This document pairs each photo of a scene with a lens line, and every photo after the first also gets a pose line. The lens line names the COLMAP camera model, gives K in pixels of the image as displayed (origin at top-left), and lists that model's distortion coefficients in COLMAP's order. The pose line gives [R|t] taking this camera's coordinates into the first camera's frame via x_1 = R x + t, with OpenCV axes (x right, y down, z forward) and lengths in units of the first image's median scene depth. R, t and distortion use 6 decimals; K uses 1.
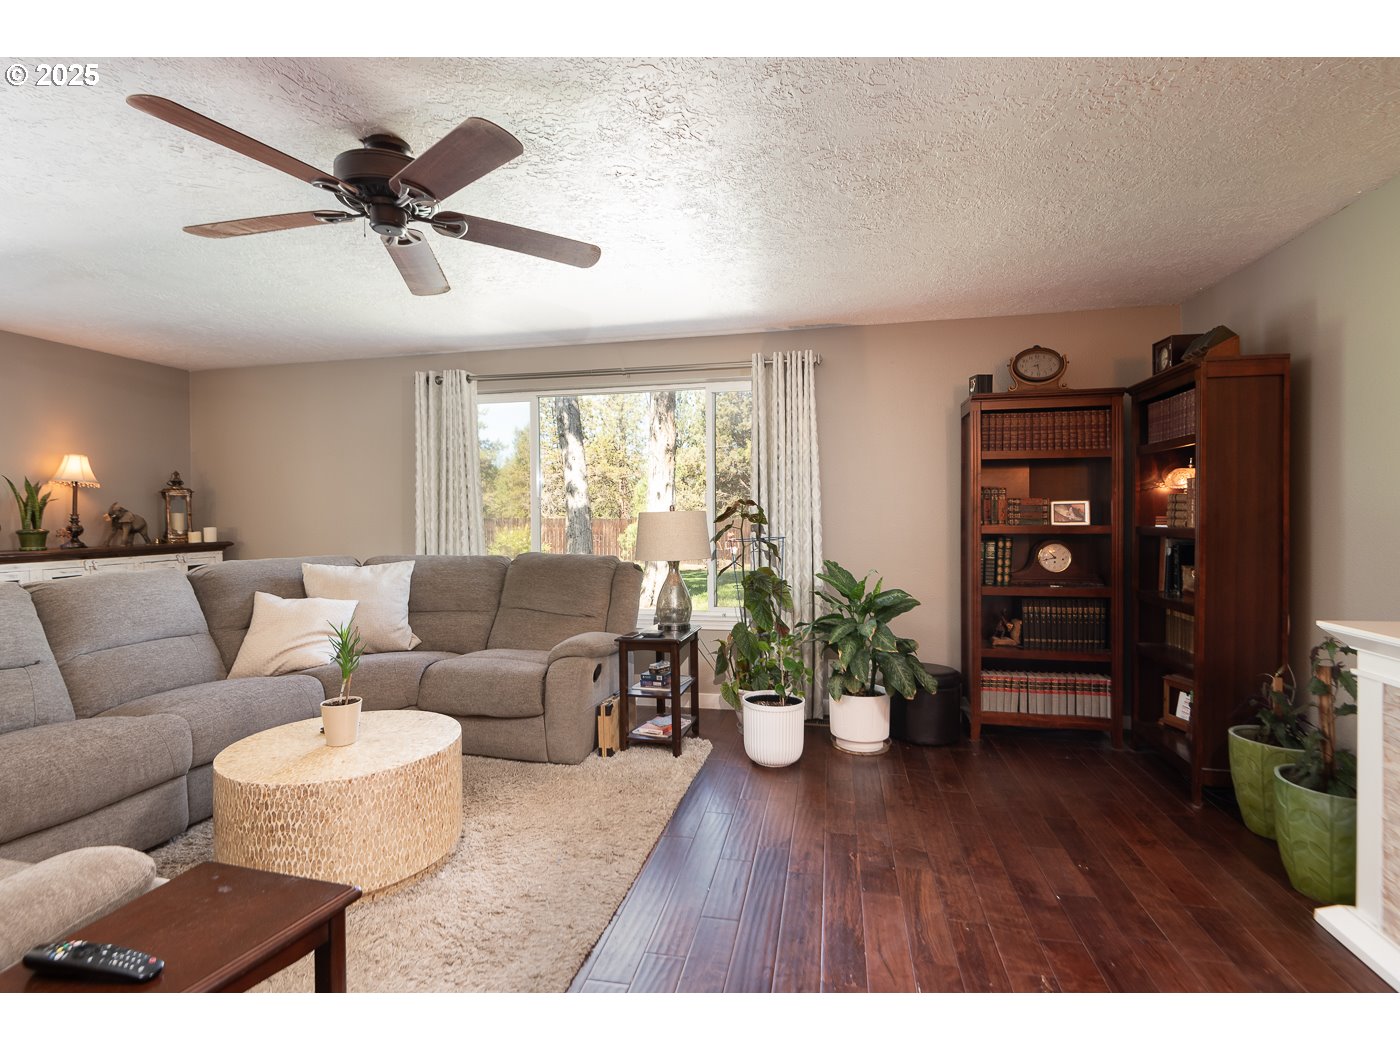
lens RADIAL K [[672.8, 0, 700.0], [0, 672.8, 525.0], [0, 0, 1]] dist [0.022152, -0.000347]
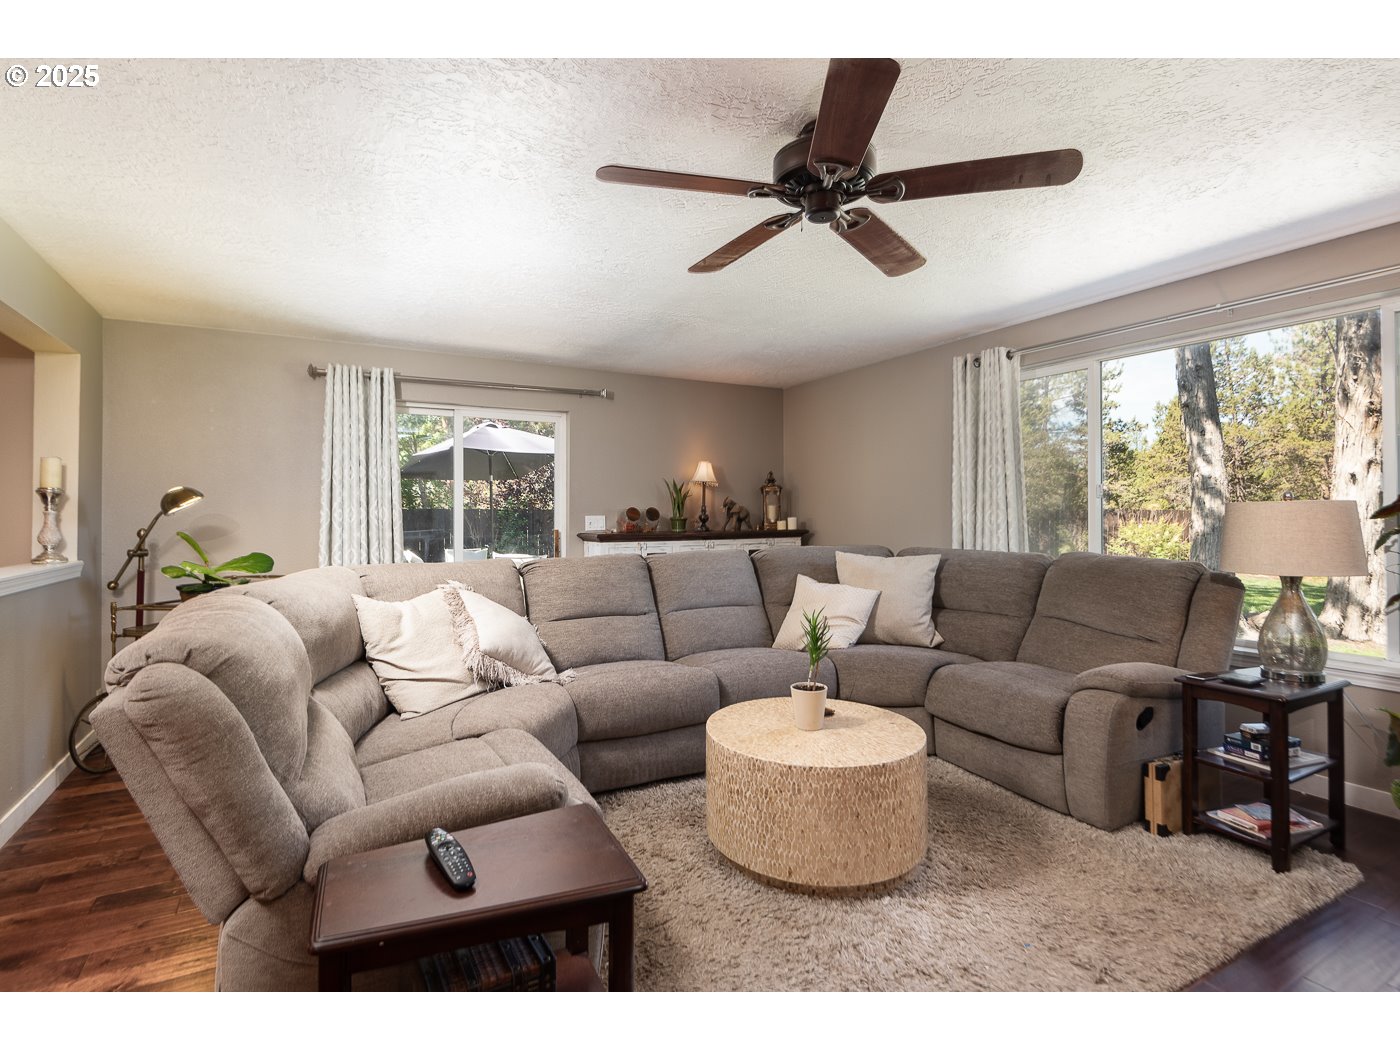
lens RADIAL K [[682.4, 0, 692.9], [0, 682.4, 506.2], [0, 0, 1]] dist [0.021468, -0.017118]
pose [[0.654217, 0.000224, -0.756307, 0.092118], [-0.011748, 0.999882, -0.009866, -0.002044], [0.756216, 0.015339, 0.654143, 0.115154]]
